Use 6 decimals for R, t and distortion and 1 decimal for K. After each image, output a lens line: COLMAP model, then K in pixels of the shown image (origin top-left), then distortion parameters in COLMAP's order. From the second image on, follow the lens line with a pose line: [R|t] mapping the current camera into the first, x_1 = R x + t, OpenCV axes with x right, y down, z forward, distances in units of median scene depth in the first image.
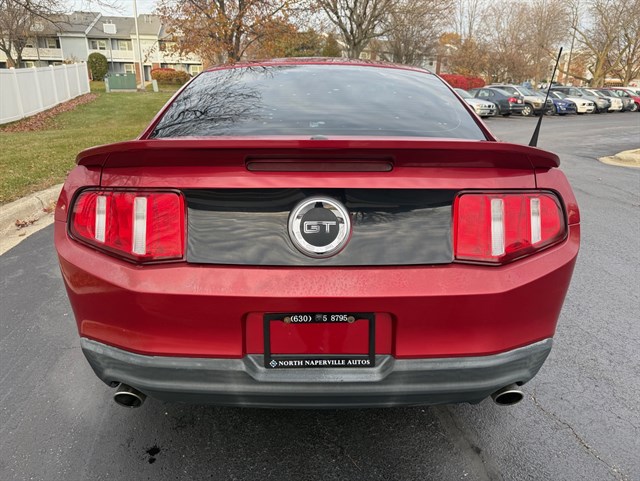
lens RADIAL K [[455.4, 0, 322.9], [0, 455.4, 243.9], [0, 0, 1]] dist [0.011313, -0.018294]
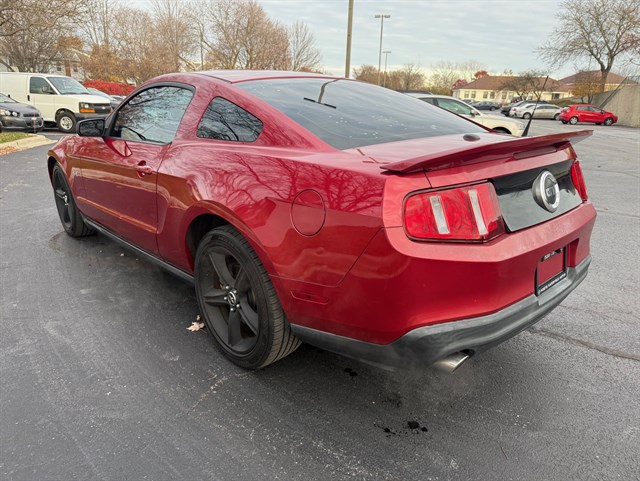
lens RADIAL K [[455.4, 0, 319.1], [0, 455.4, 242.4], [0, 0, 1]] dist [0.011313, -0.018294]
pose [[0.742763, -0.207357, 0.636637, -1.337966], [0.218343, 0.973871, 0.062457, -0.115055], [-0.632954, 0.092614, 0.768630, 0.287481]]
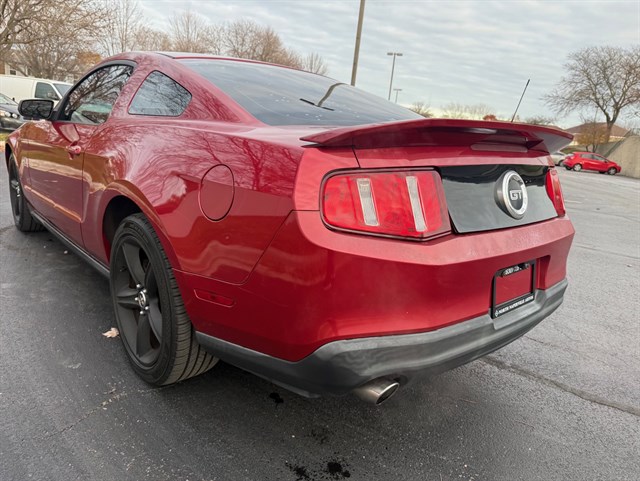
lens RADIAL K [[455.4, 0, 321.8], [0, 455.4, 240.9], [0, 0, 1]] dist [0.011313, -0.018294]
pose [[0.753295, -0.109149, 0.648563, -1.066796], [0.146298, 0.989235, -0.003441, 0.012886], [-0.641205, 0.097476, 0.761153, 0.332099]]
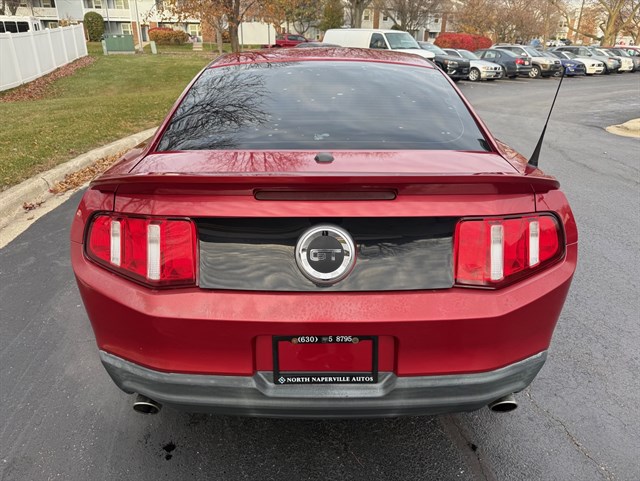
lens RADIAL K [[455.4, 0, 320.3], [0, 455.4, 238.6], [0, 0, 1]] dist [0.011313, -0.018294]
pose [[0.999945, -0.001964, -0.010334, -0.006946], [0.002687, 0.997516, 0.070383, -0.125897], [0.010170, -0.070407, 0.997466, -0.033079]]
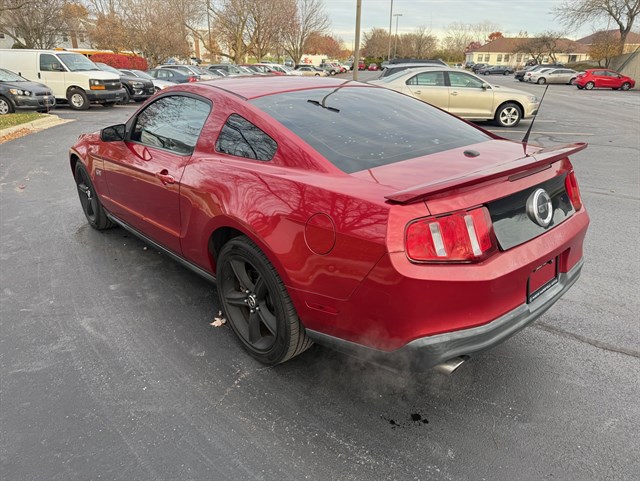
lens RADIAL K [[455.4, 0, 321.0], [0, 455.4, 239.2], [0, 0, 1]] dist [0.011313, -0.018294]
pose [[0.752869, -0.253779, 0.607277, -1.389920], [0.230008, 0.965946, 0.118514, -0.260825], [-0.616673, 0.050453, 0.785601, 0.176810]]
